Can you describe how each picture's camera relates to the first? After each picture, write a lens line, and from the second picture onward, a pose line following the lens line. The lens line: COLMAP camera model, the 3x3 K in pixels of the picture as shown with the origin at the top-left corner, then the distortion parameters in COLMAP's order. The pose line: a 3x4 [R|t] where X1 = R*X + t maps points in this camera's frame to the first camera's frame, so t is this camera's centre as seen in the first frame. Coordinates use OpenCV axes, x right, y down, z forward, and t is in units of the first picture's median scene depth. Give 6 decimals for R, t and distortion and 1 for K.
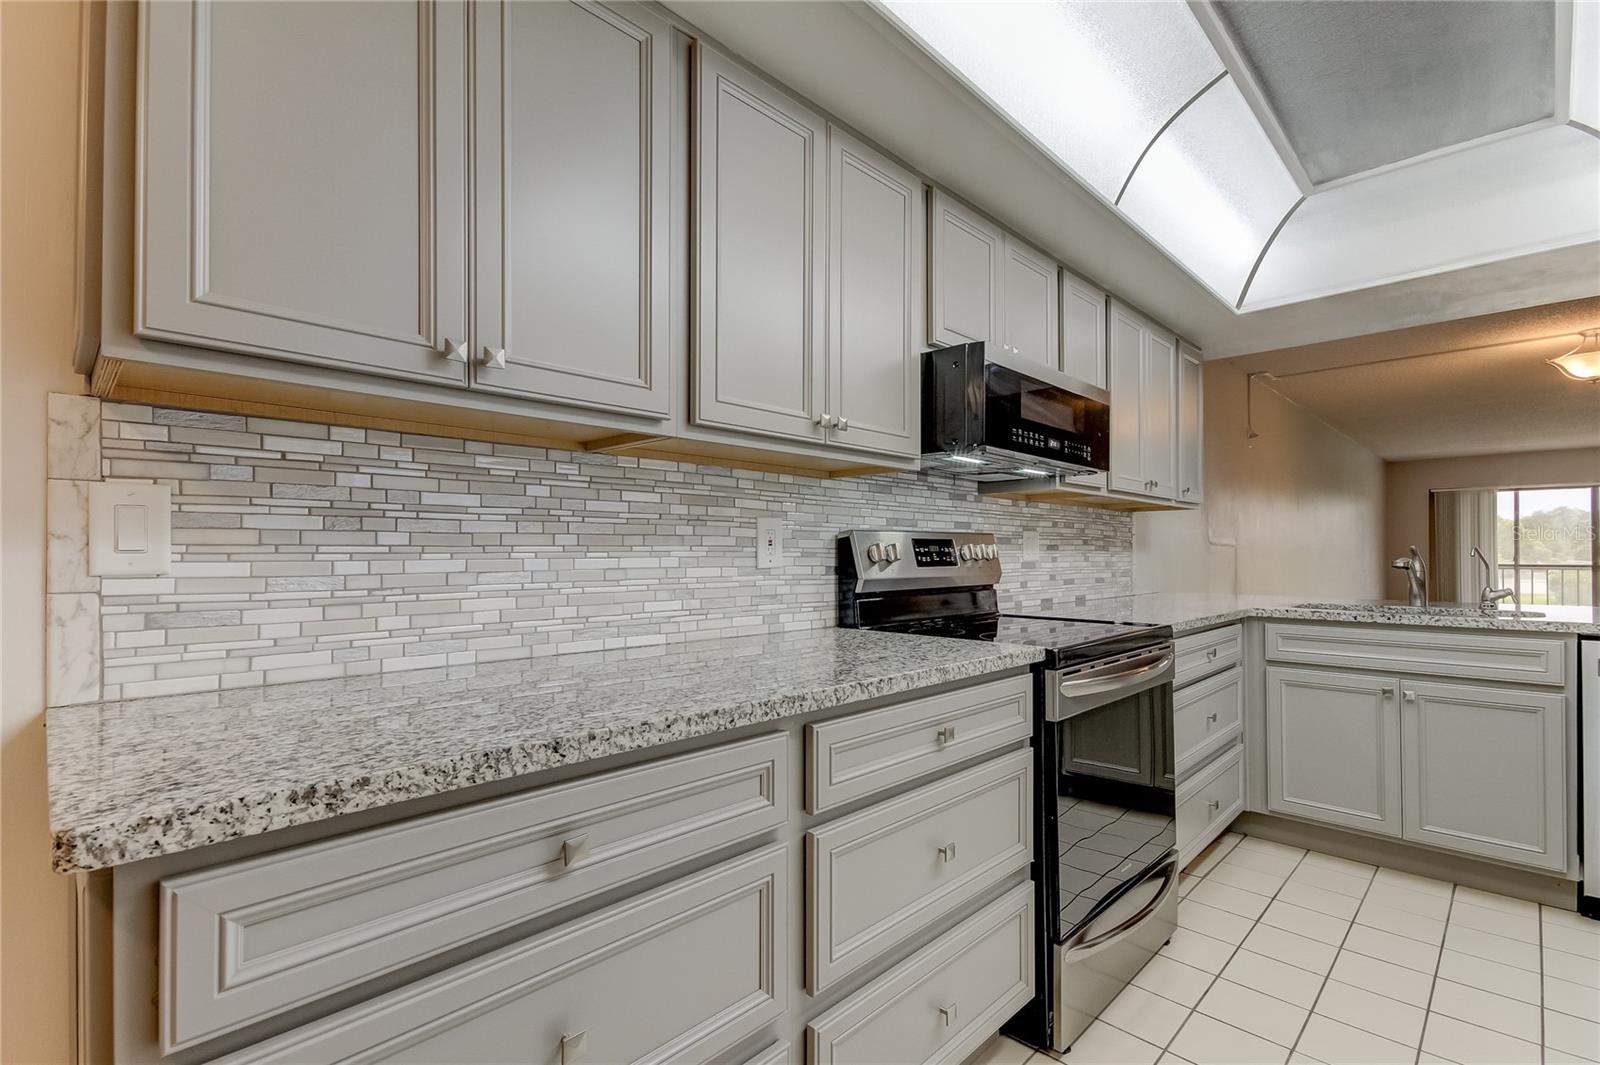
lens RADIAL K [[753.6, 0, 794.6], [0, 753.6, 546.6], [0, 0, 1]] dist [0.026281, -0.007910]
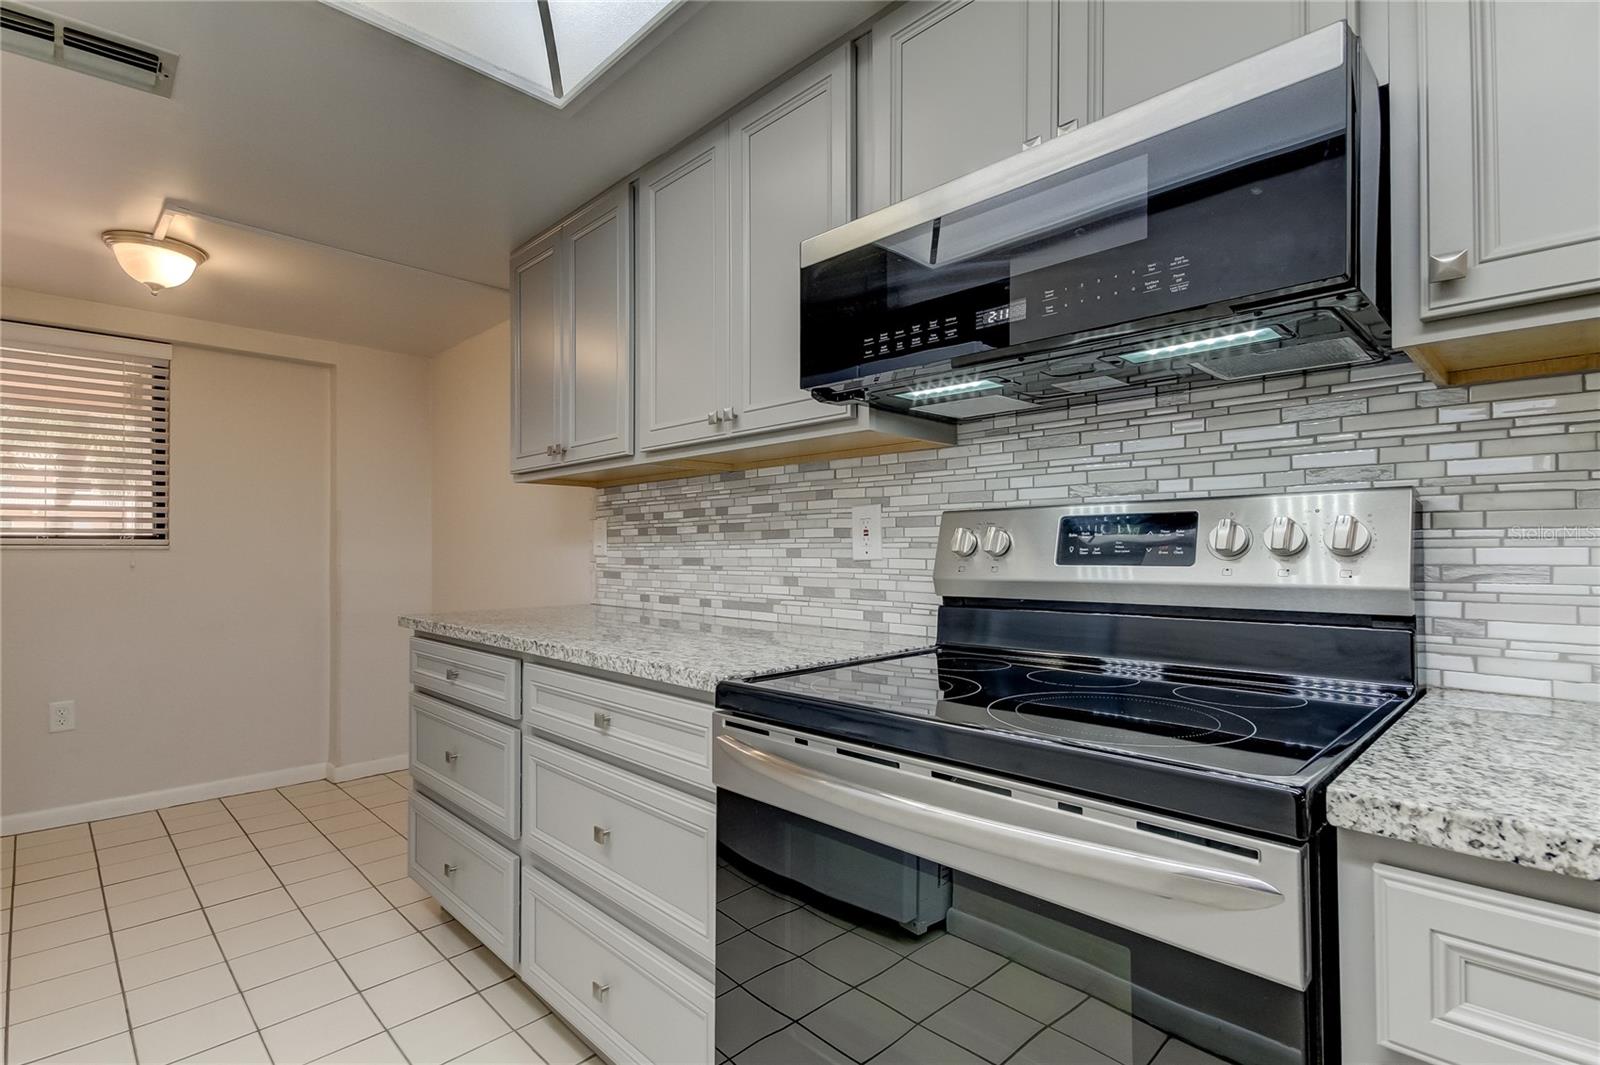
lens RADIAL K [[753.6, 0, 792.3], [0, 753.6, 546.3], [0, 0, 1]] dist [0.026281, -0.007910]
pose [[-0.022524, -0.003967, -0.999738, 0.759673], [0.014312, 0.999888, -0.004290, 0.012100], [0.999644, -0.014405, -0.022464, 0.796093]]
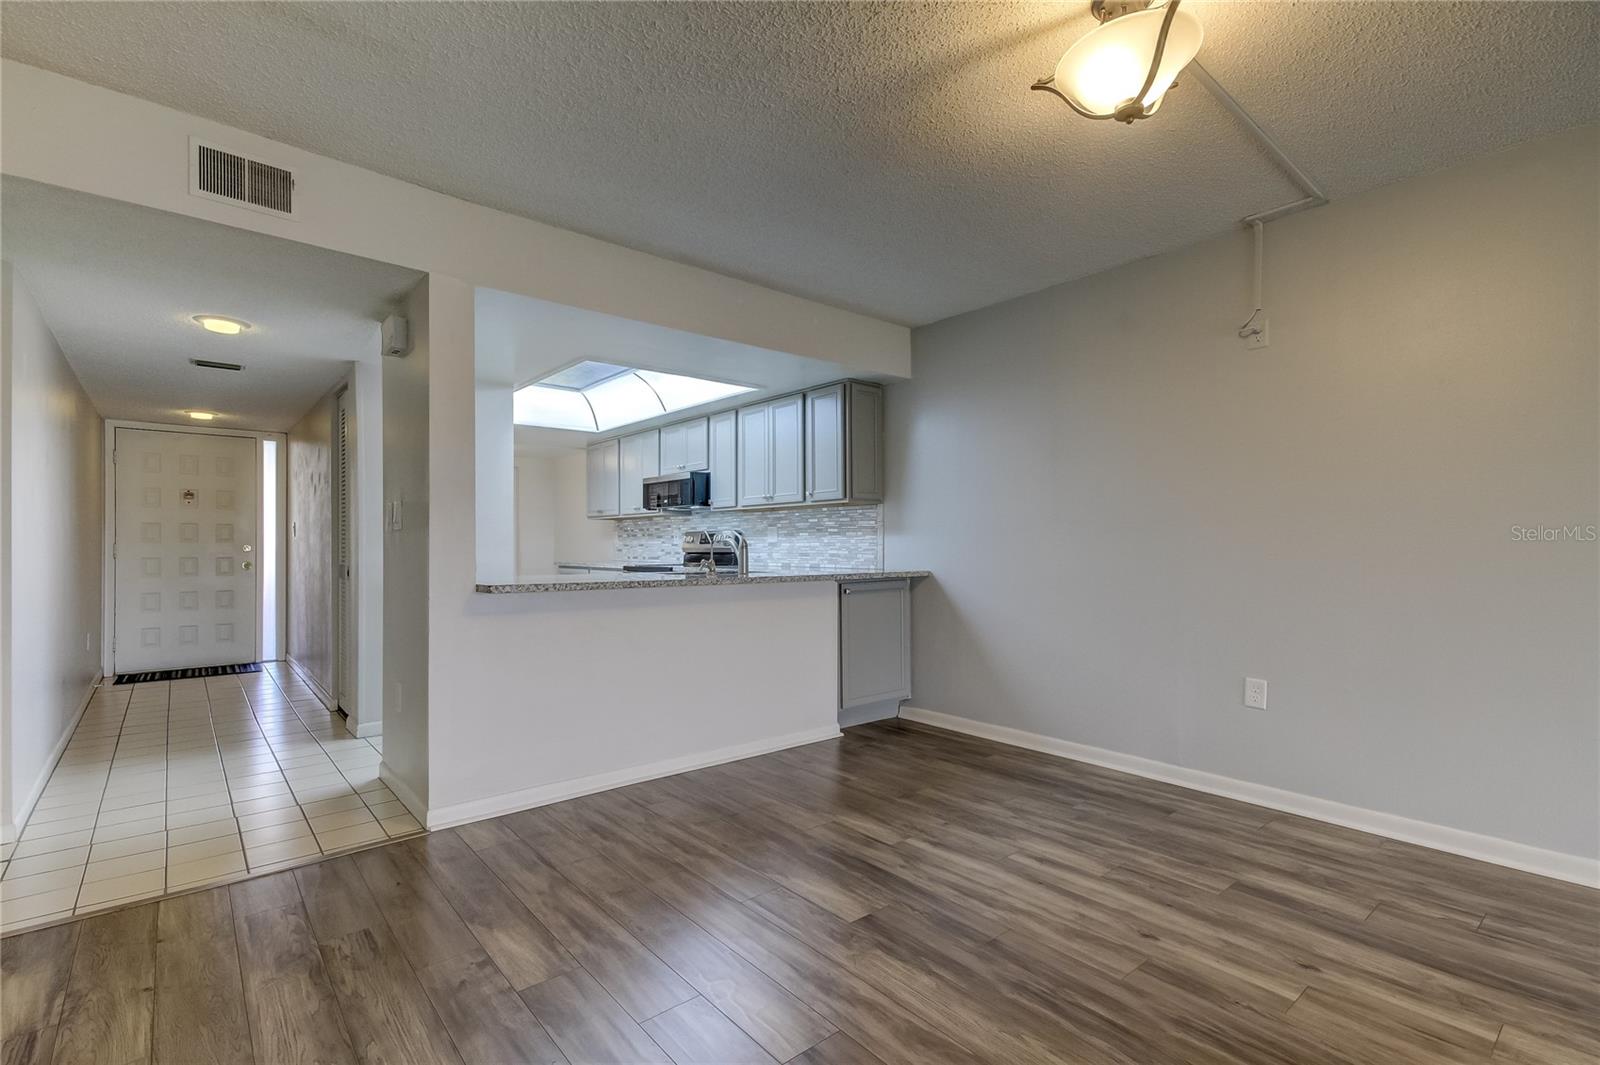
lens RADIAL K [[734.8, 0, 804.9], [0, 734.8, 542.9], [0, 0, 1]] dist [0.037284, -0.005636]
pose [[-0.101825, -0.000605, -0.994802, 2.815810], [0.013616, 0.999905, -0.002002, 0.032647], [0.994709, -0.013749, -0.101807, 1.657447]]
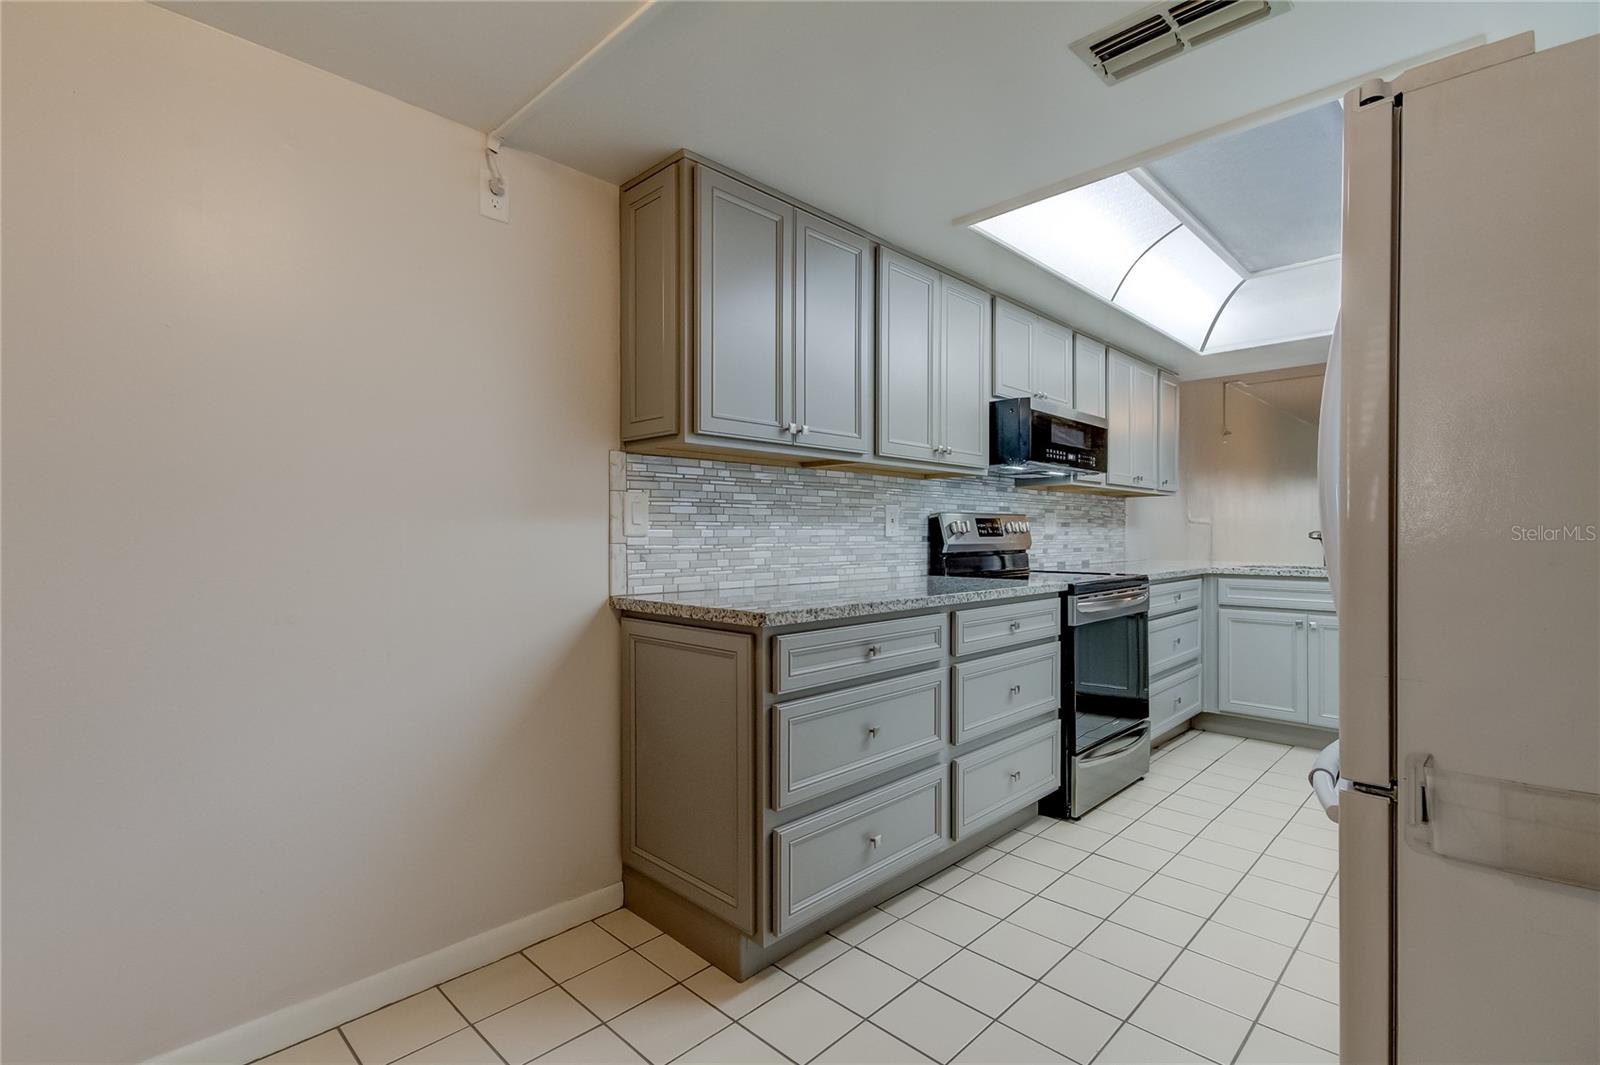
lens RADIAL K [[753.6, 0, 793.6], [0, 753.6, 537.3], [0, 0, 1]] dist [0.026281, -0.007910]
pose [[0.999998, -0.000830, -0.001522, -0.203538], [0.000852, 0.999895, 0.014500, 0.005624], [0.001510, -0.014501, 0.999894, -0.503230]]
